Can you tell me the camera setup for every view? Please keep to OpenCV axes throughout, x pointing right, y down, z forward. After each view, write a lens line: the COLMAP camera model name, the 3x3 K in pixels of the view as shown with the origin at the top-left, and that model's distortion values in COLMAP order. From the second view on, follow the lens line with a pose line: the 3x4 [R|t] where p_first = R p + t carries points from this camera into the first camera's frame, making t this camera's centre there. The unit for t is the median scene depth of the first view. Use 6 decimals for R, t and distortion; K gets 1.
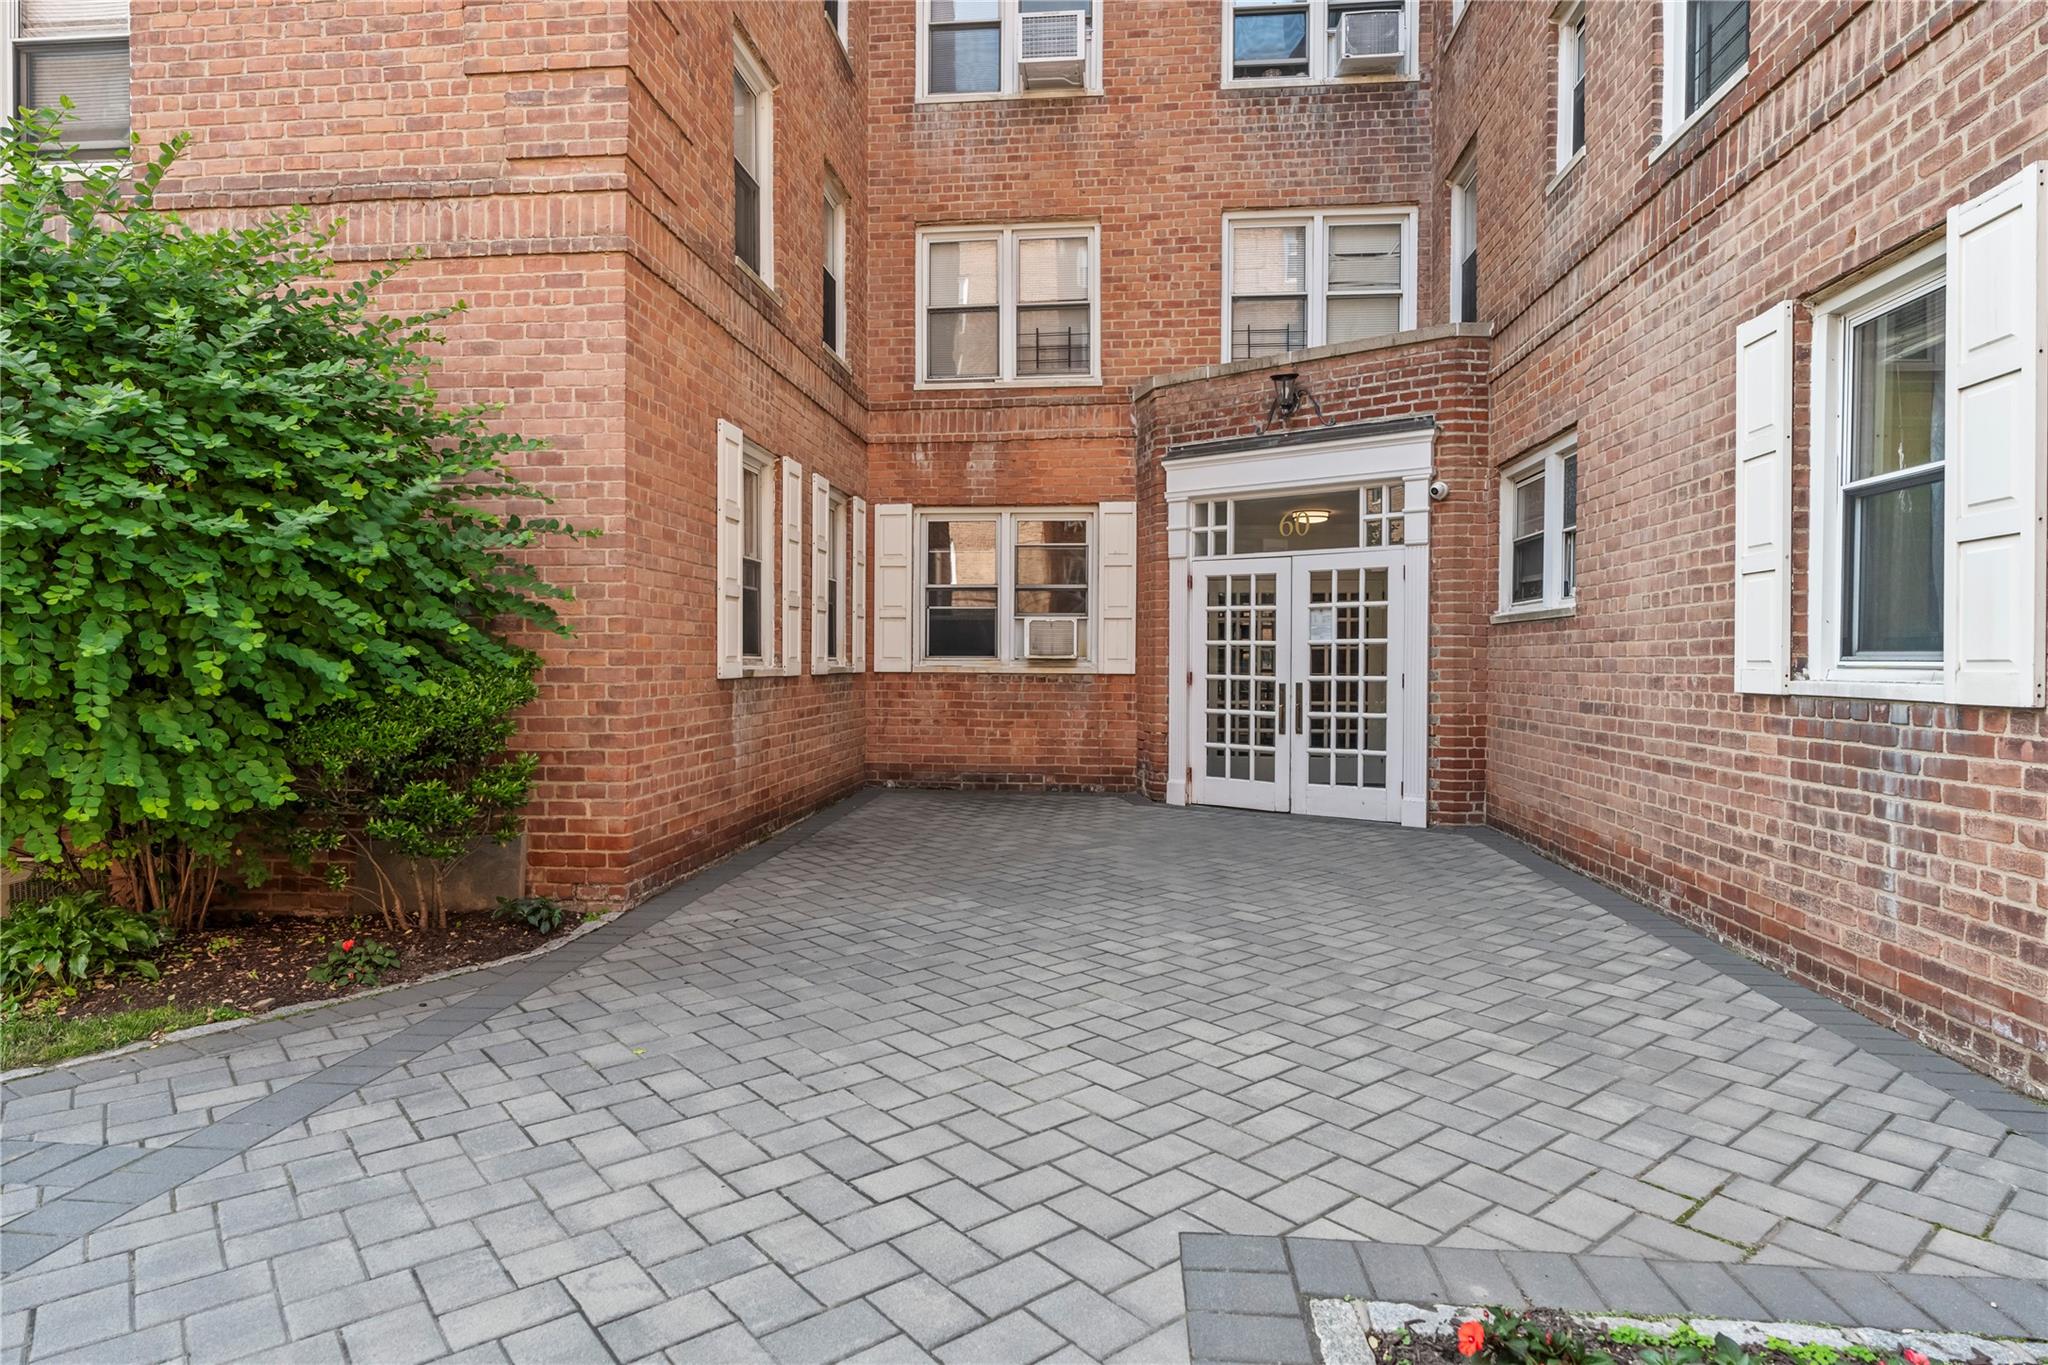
lens RADIAL K [[1124.0, 0, 1025.3], [0, 1124.0, 675.4], [0, 0, 1]] dist [-0.000680, 0.000120]
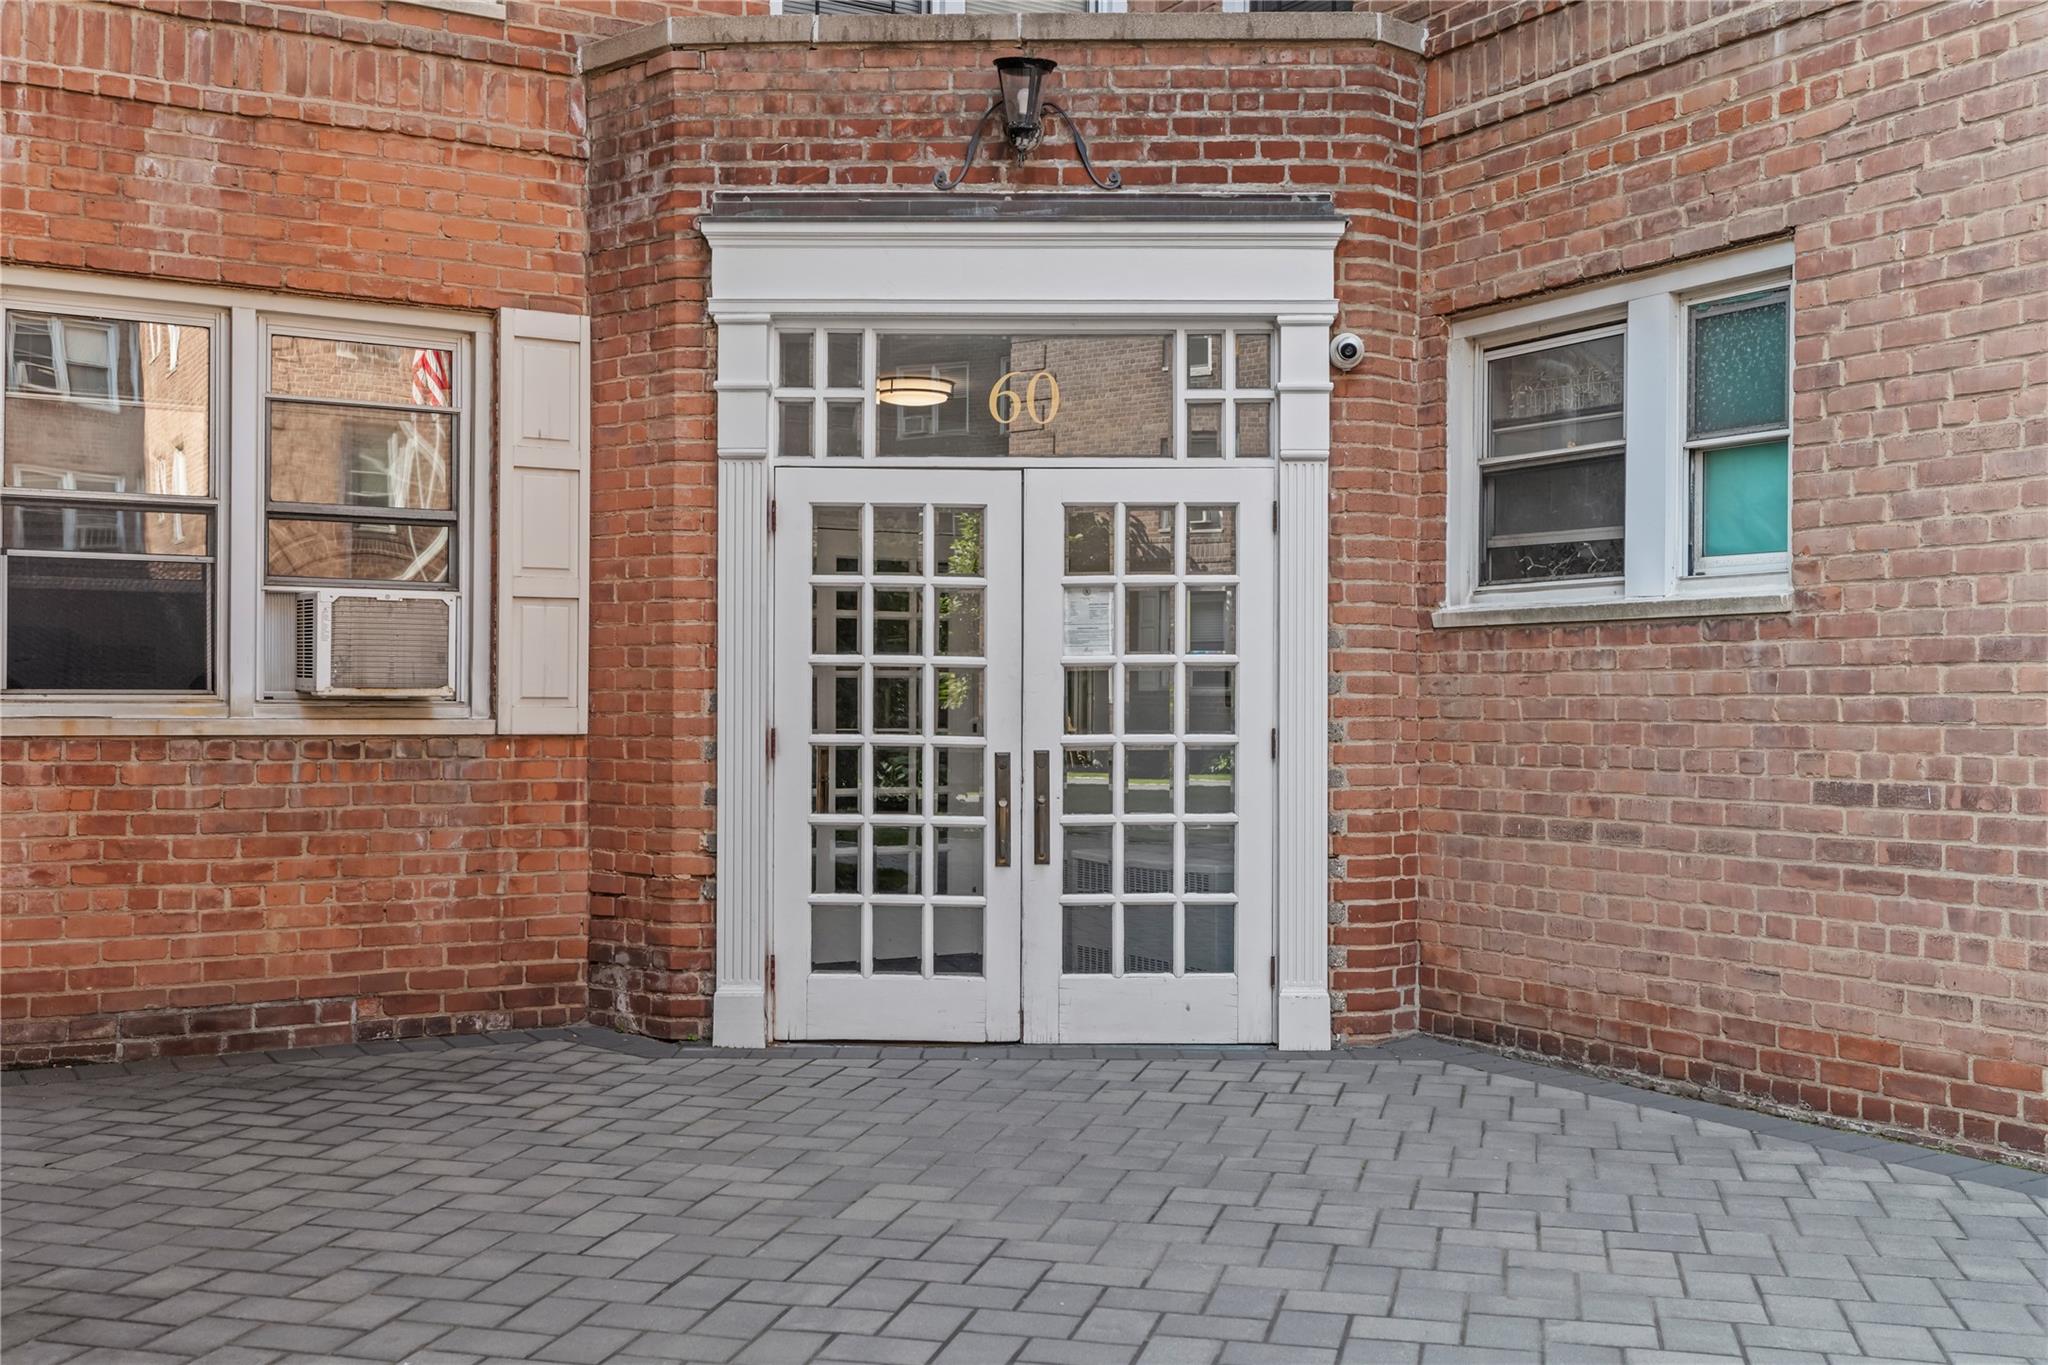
lens RADIAL K [[2056.9, 0, 1023.4], [0, 2056.9, 685.7], [0, 0, 1]] dist [0.016147, 0.000000]
pose [[0.804618, 0.004308, 0.593778, -0.244475], [0.008819, 0.999777, -0.019205, -0.003560], [-0.593728, 0.020689, 0.804400, 0.333230]]
